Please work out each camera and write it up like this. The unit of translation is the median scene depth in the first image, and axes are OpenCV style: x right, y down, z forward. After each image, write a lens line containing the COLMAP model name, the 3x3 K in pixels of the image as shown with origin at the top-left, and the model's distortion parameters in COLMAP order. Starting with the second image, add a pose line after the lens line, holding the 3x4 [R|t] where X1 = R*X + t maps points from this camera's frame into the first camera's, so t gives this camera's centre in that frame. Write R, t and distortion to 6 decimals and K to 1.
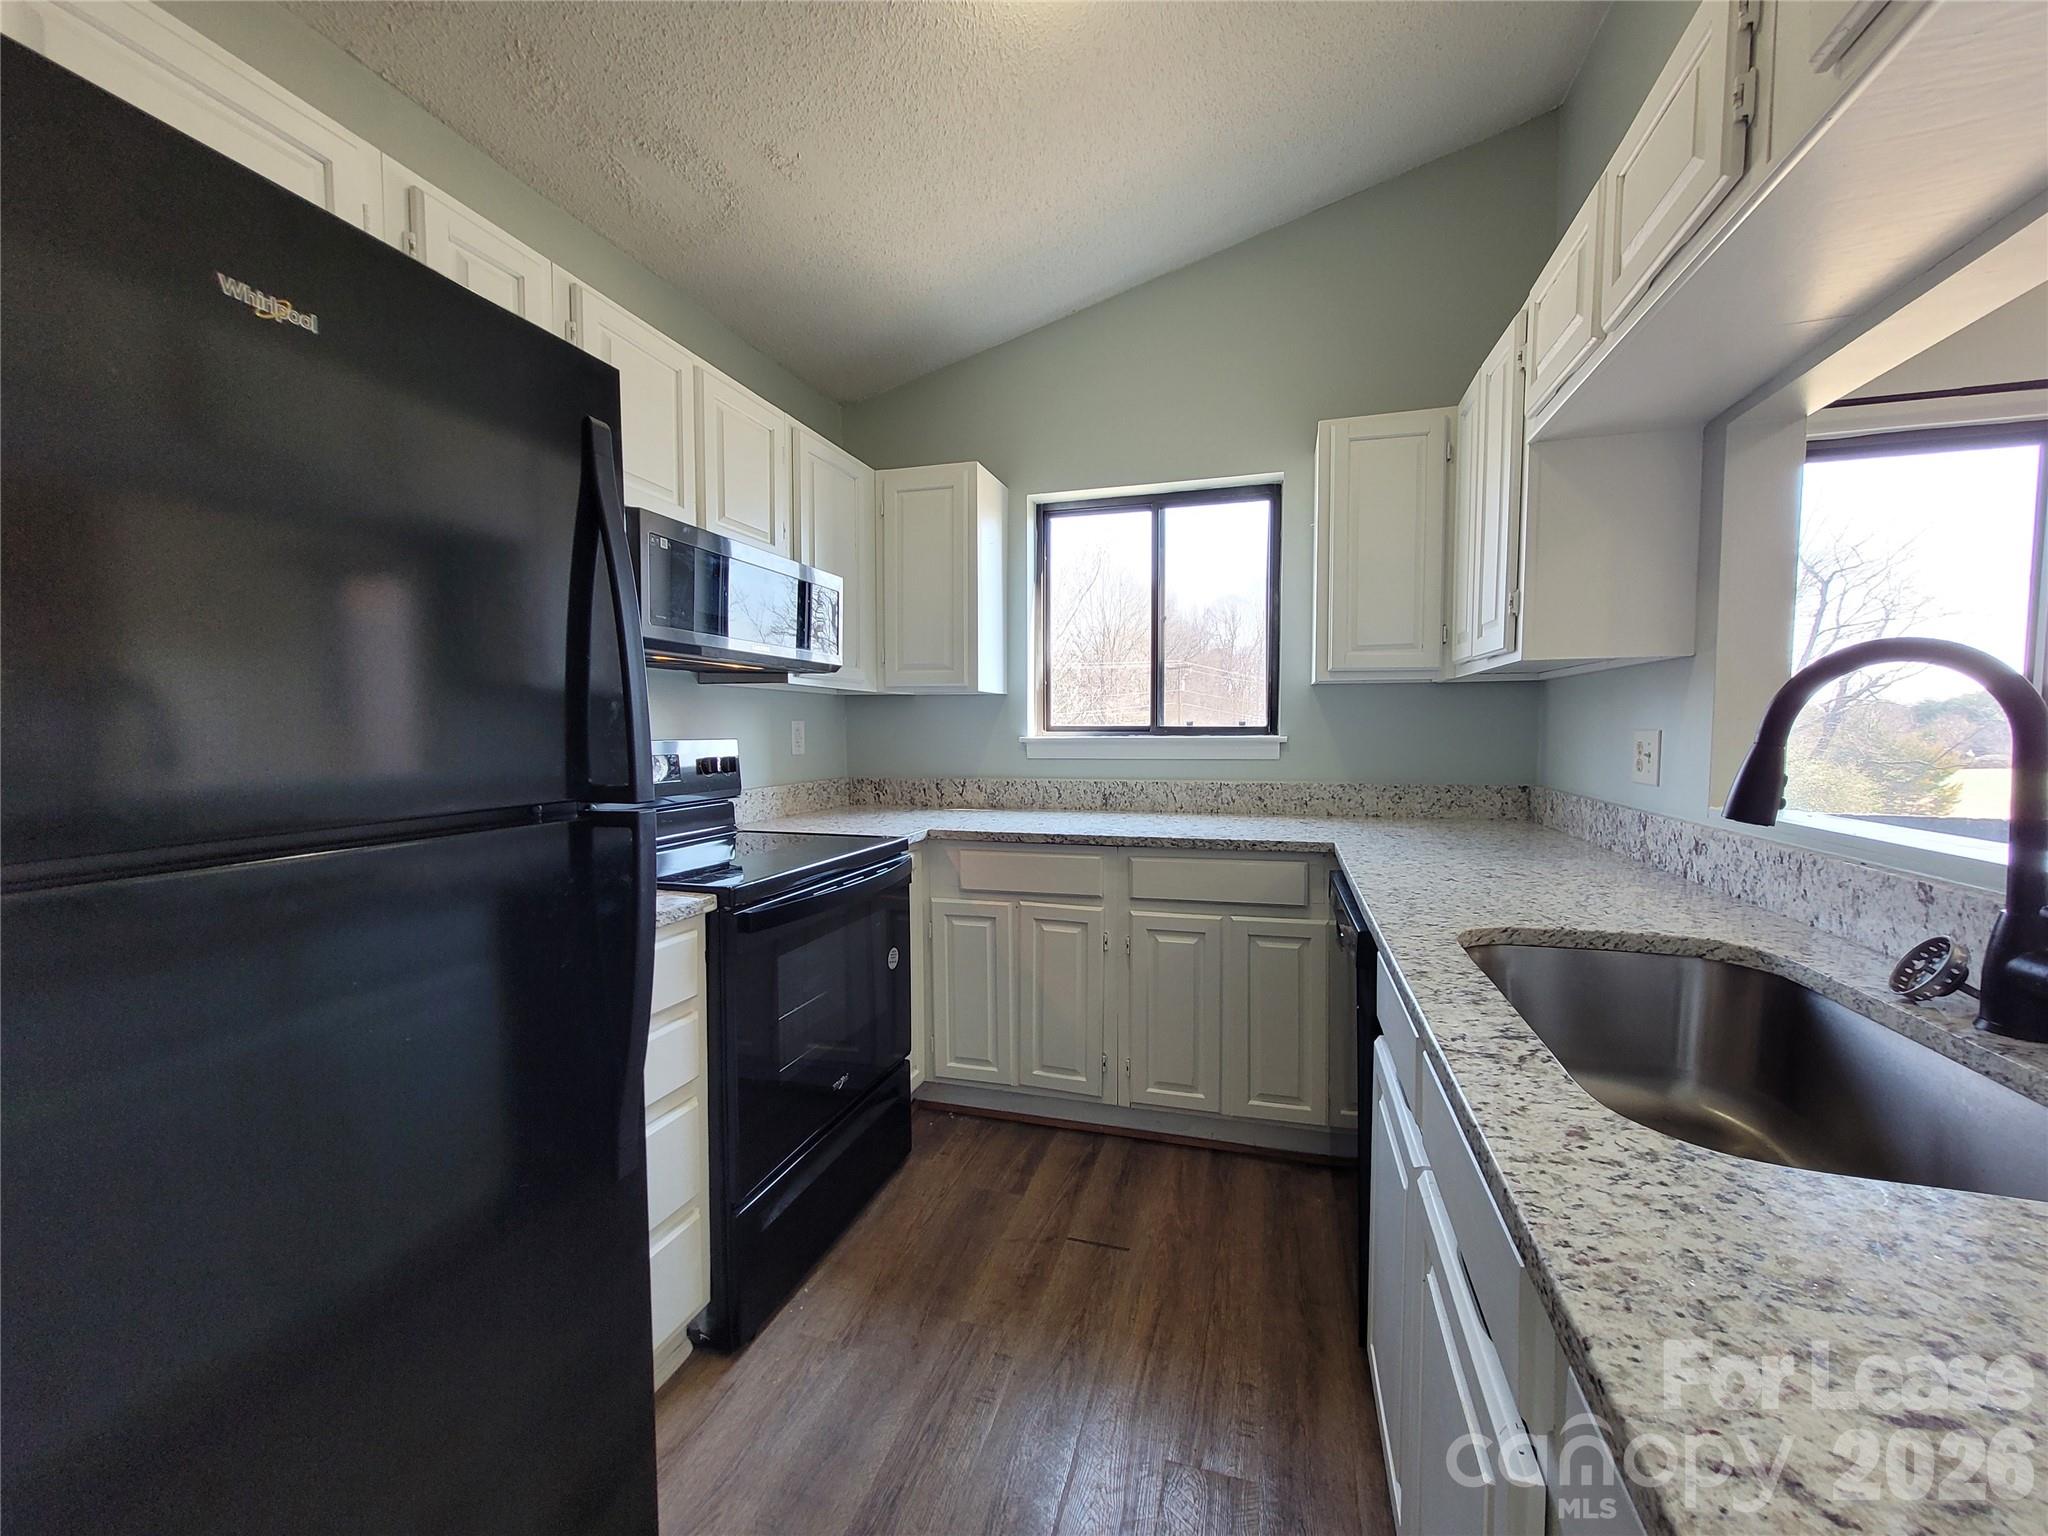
lens RADIAL K [[813.5, 0, 1028.1], [0, 813.5, 768.7], [0, 0, 1]] dist [0.002830, 0.000421]
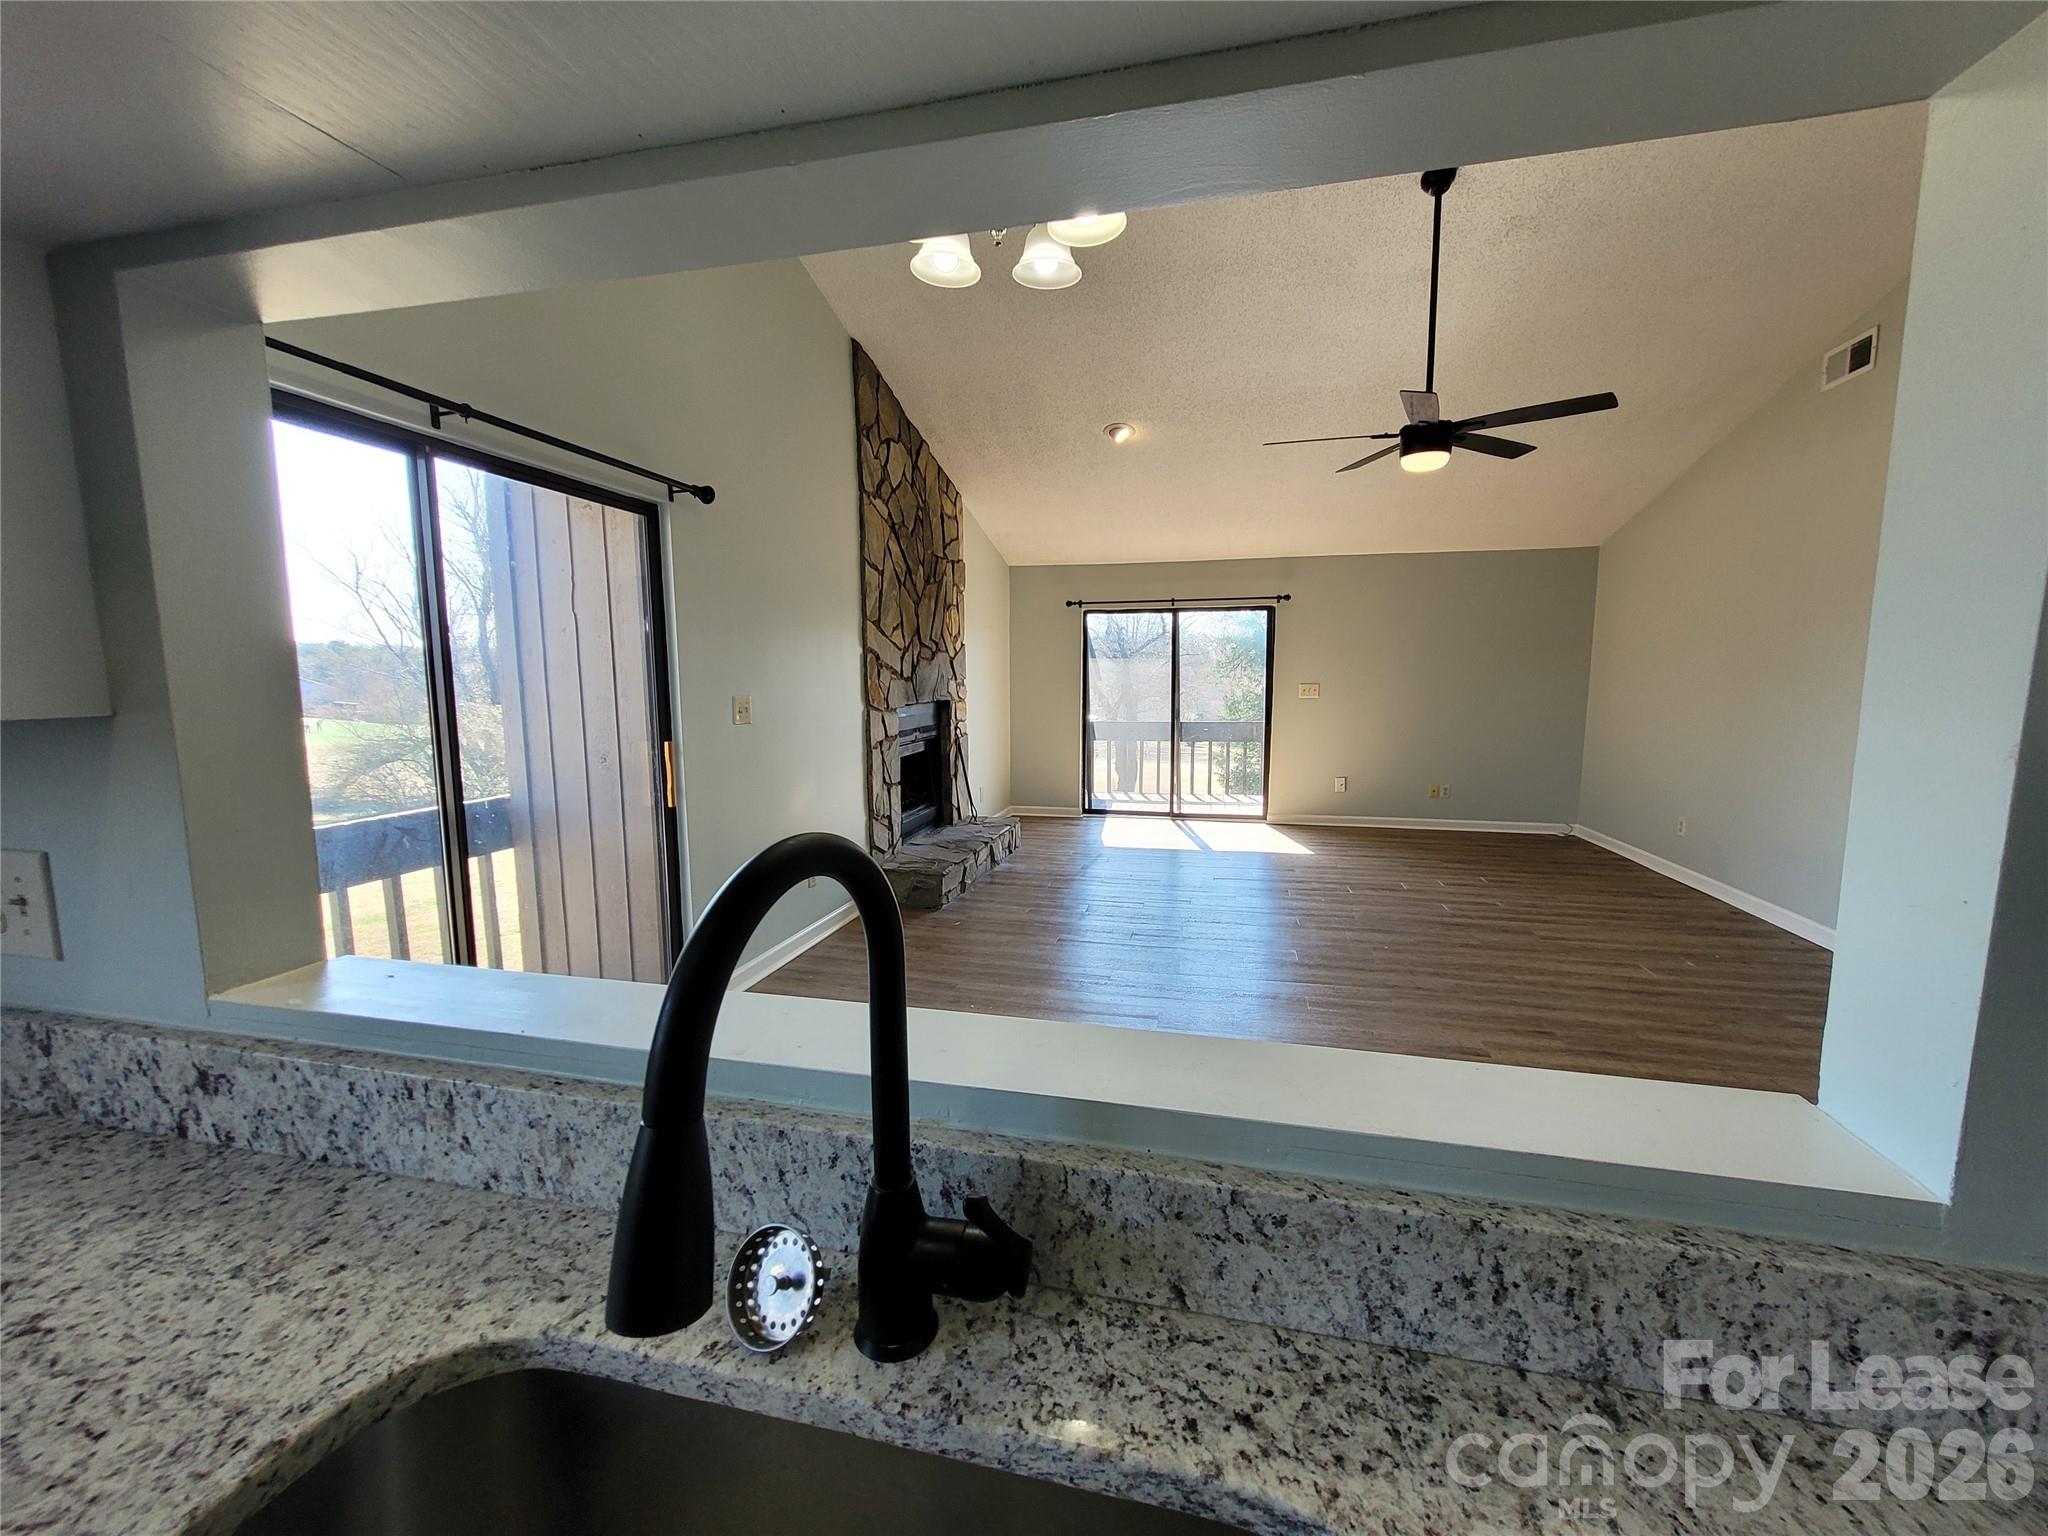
lens RADIAL K [[813.5, 0, 1028.4], [0, 813.5, 766.4], [0, 0, 1]] dist [0.002830, 0.000421]
pose [[-0.058843, -0.117753, 0.991298, 0.317796], [0.052184, 0.991298, 0.120851, -0.167170], [-0.996902, 0.058841, -0.052186, 0.540187]]
